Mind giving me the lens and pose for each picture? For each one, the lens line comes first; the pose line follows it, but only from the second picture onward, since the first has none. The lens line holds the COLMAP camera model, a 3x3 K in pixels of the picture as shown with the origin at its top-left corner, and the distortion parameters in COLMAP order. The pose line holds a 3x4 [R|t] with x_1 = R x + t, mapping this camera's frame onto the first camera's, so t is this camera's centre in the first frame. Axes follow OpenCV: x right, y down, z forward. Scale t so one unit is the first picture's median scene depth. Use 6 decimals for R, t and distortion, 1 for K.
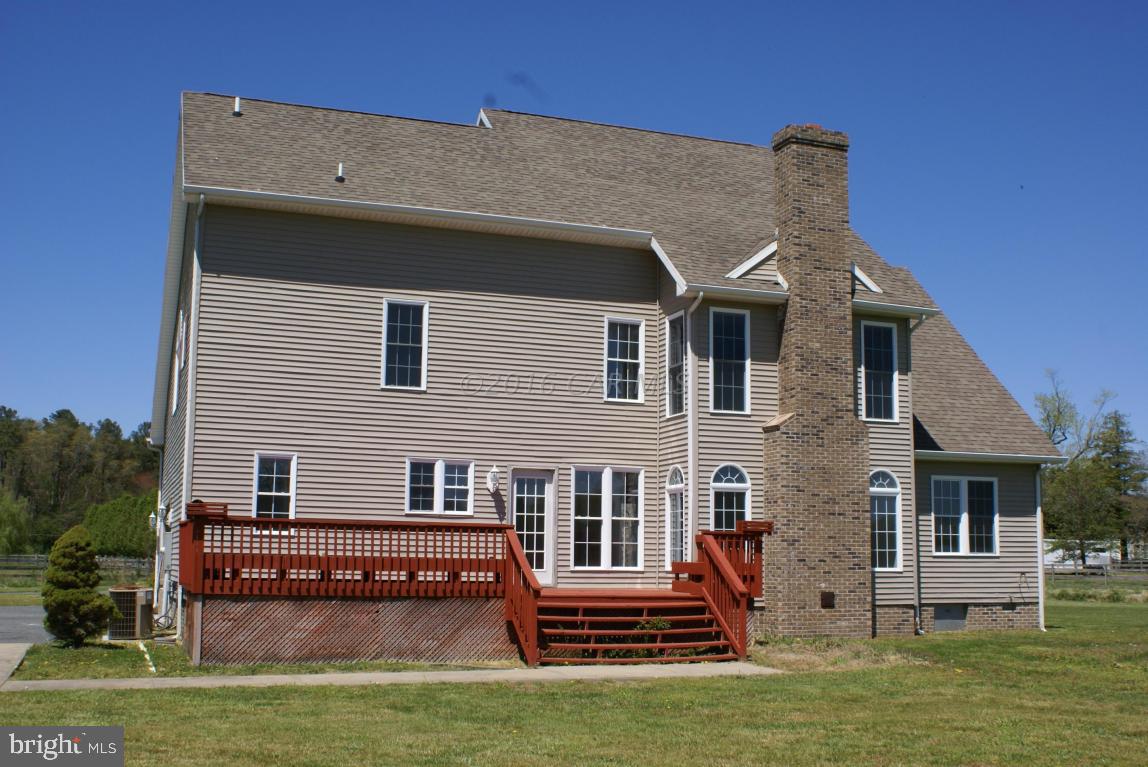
lens RADIAL K [[1303.8, 0, 573.5], [0, 1303.8, 384.2], [0, 0, 1]] dist [-0.090534, 0.000000]
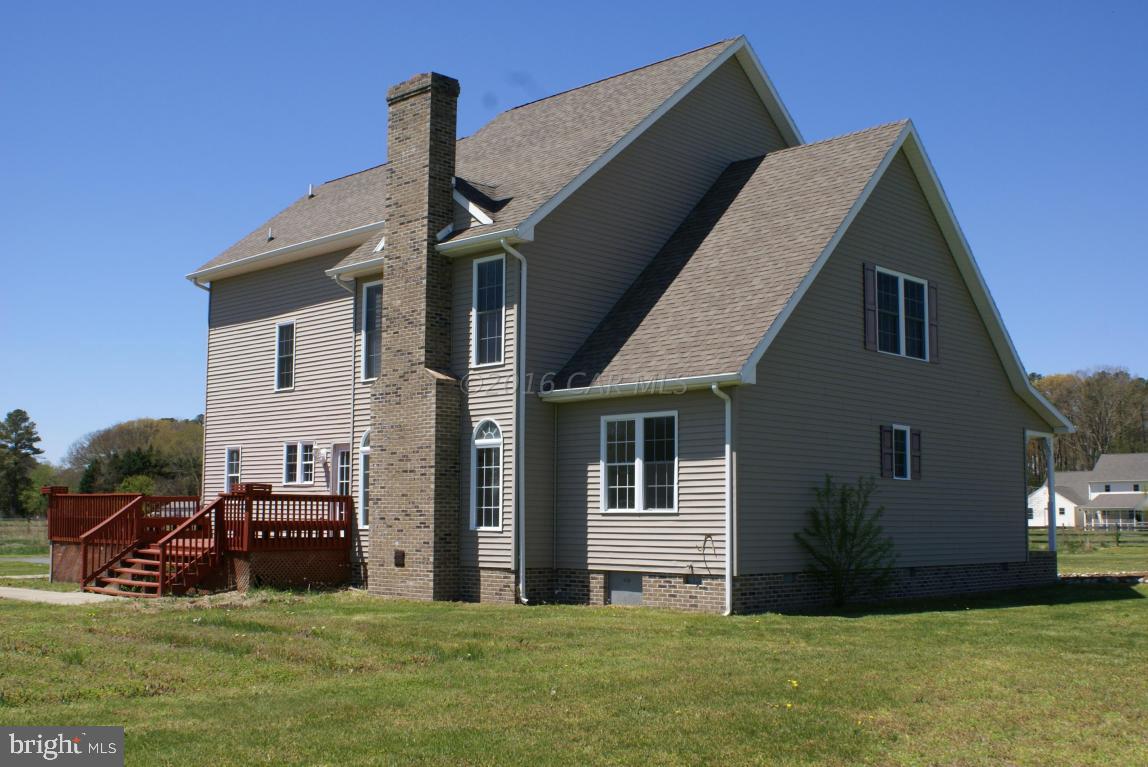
lens RADIAL K [[1303.8, 0, 573.2], [0, 1303.8, 383.1], [0, 0, 1]] dist [-0.090534, 0.000000]
pose [[0.405153, -0.103828, -0.908334, 1.136972], [0.123980, 0.990592, -0.057930, 0.105177], [0.905804, -0.089144, 0.414214, 0.703966]]
